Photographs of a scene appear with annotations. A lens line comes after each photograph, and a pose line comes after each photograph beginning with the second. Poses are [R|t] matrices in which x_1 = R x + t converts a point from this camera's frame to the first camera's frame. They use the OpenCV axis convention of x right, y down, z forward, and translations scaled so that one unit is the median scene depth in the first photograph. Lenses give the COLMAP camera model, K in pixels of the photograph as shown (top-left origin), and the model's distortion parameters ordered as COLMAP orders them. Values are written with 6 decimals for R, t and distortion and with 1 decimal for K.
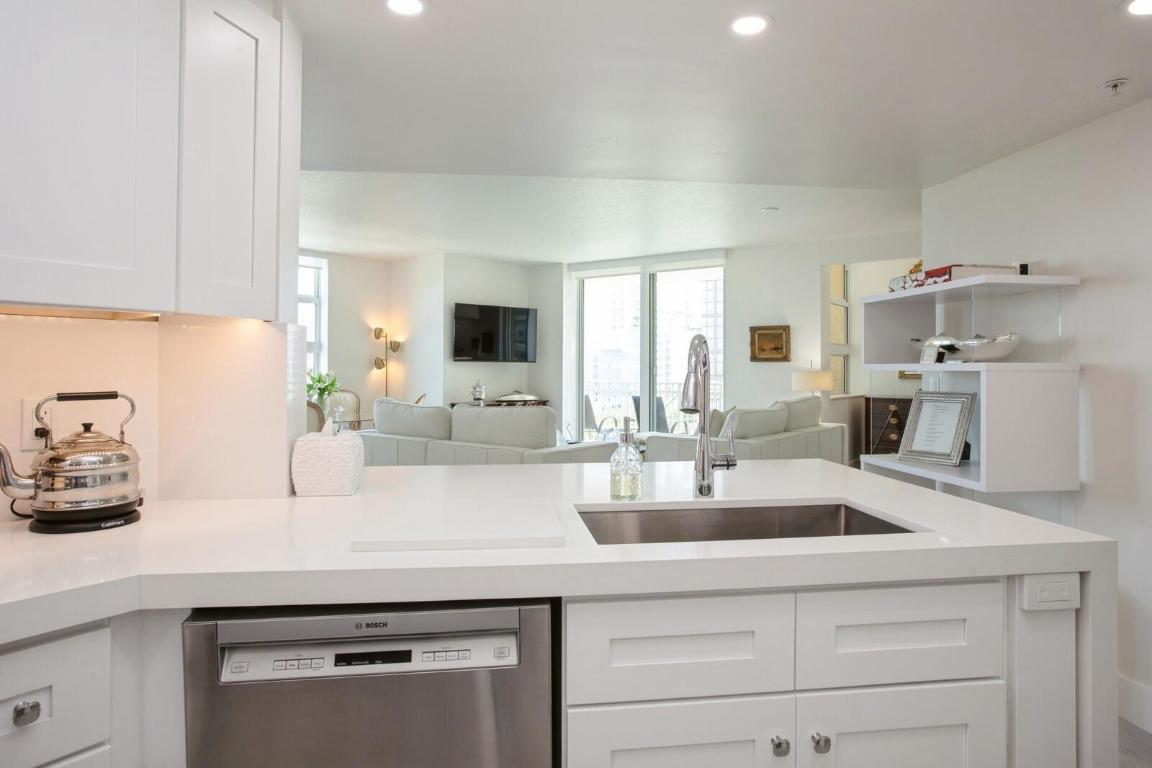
lens RADIAL K [[691.5, 0, 579.5], [0, 691.5, 362.2], [0, 0, 1]] dist [-0.025895, 0.001858]
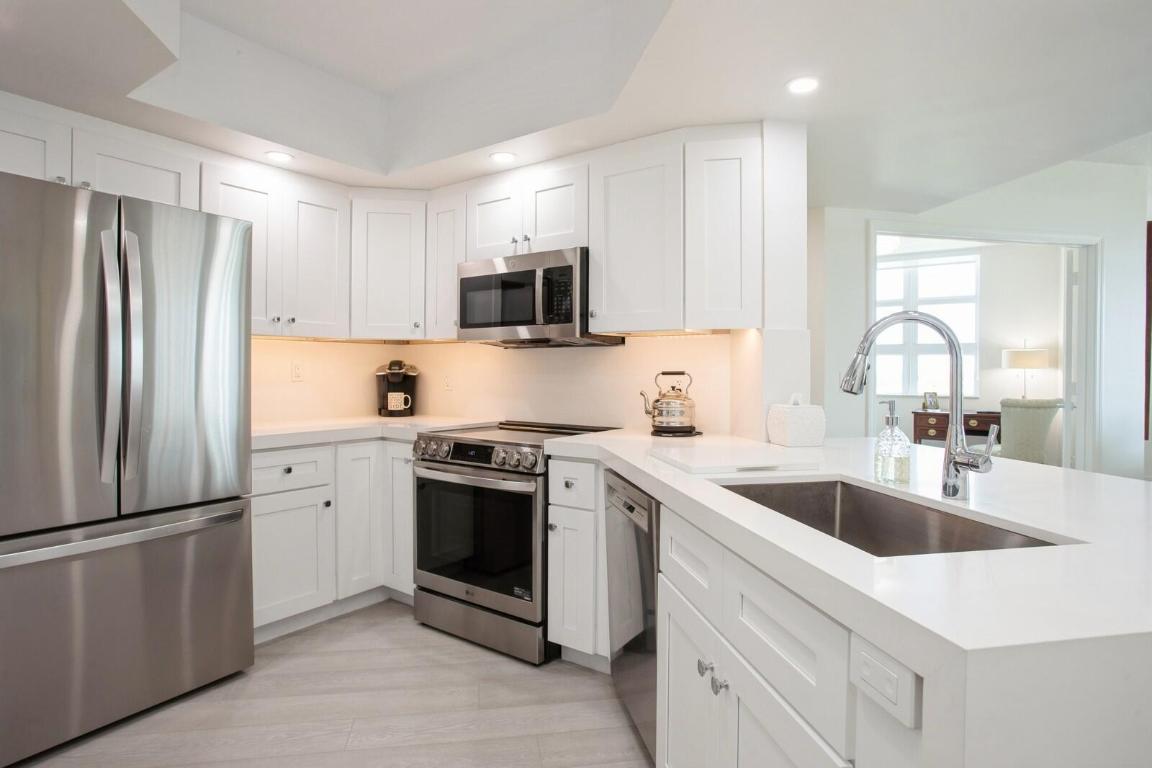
lens RADIAL K [[607.8, 0, 577.6], [0, 607.8, 374.1], [0, 0, 1]] dist [-0.044429, 0.000189]
pose [[0.054593, 0.002640, -0.998505, 0.172188], [0.004886, 0.999984, 0.002911, 0.007208], [0.998497, -0.005037, 0.054579, 0.096417]]
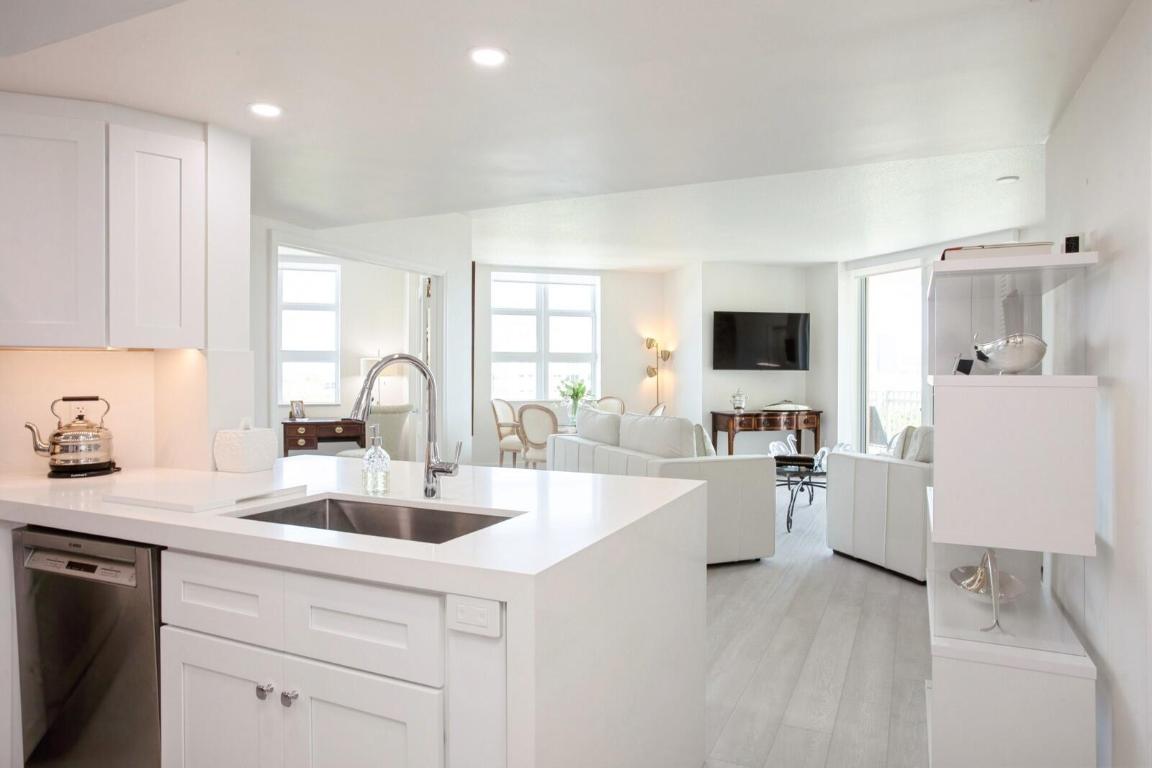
lens RADIAL K [[702.1, 0, 576.0], [0, 702.1, 384.0], [0, 0, 1]] dist [-0.028246, 0.001667]
pose [[0.848586, 0.005973, -0.529024, 0.188989], [0.005460, 0.999784, 0.020046, -0.002111], [0.529029, -0.019899, 0.848370, 0.032476]]
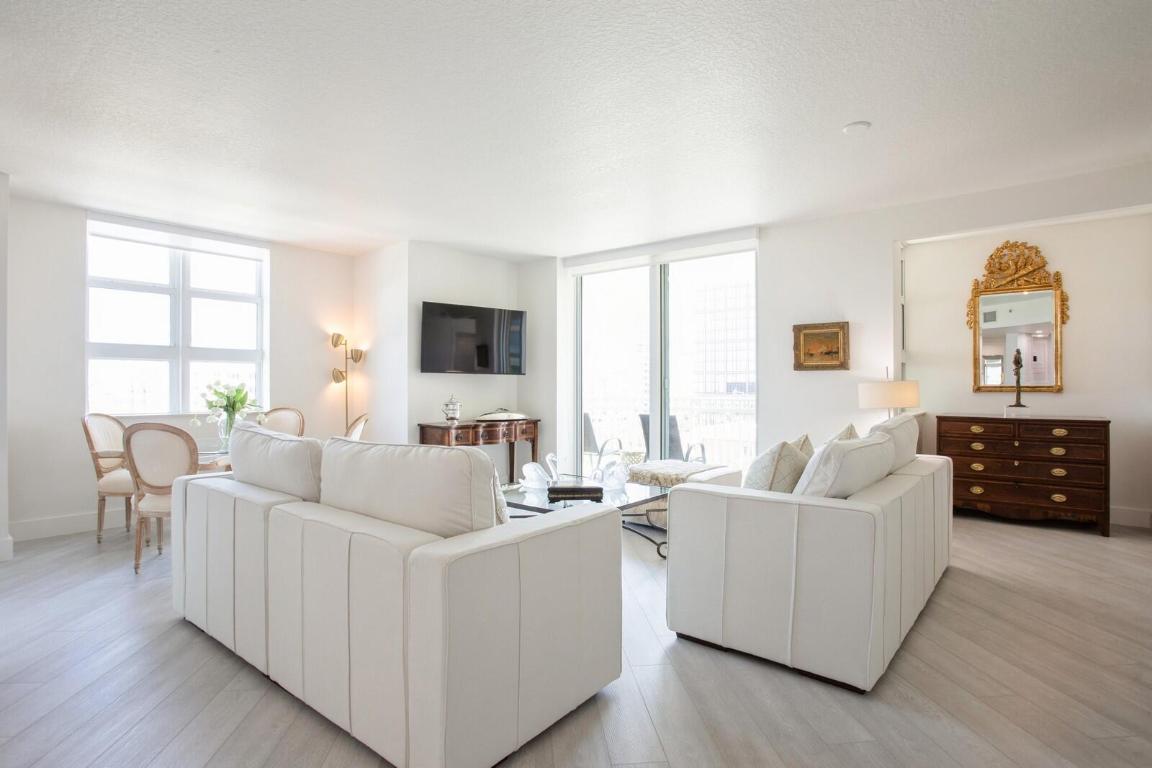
lens RADIAL K [[593.1, 0, 576.0], [0, 593.1, 384.0], [0, 0, 1]] dist [-0.076560, 0.034868]
pose [[0.999633, -0.002526, -0.026955, 0.020585], [0.002621, 0.999990, 0.003489, 0.010343], [0.026946, -0.003558, 0.999631, 0.308745]]
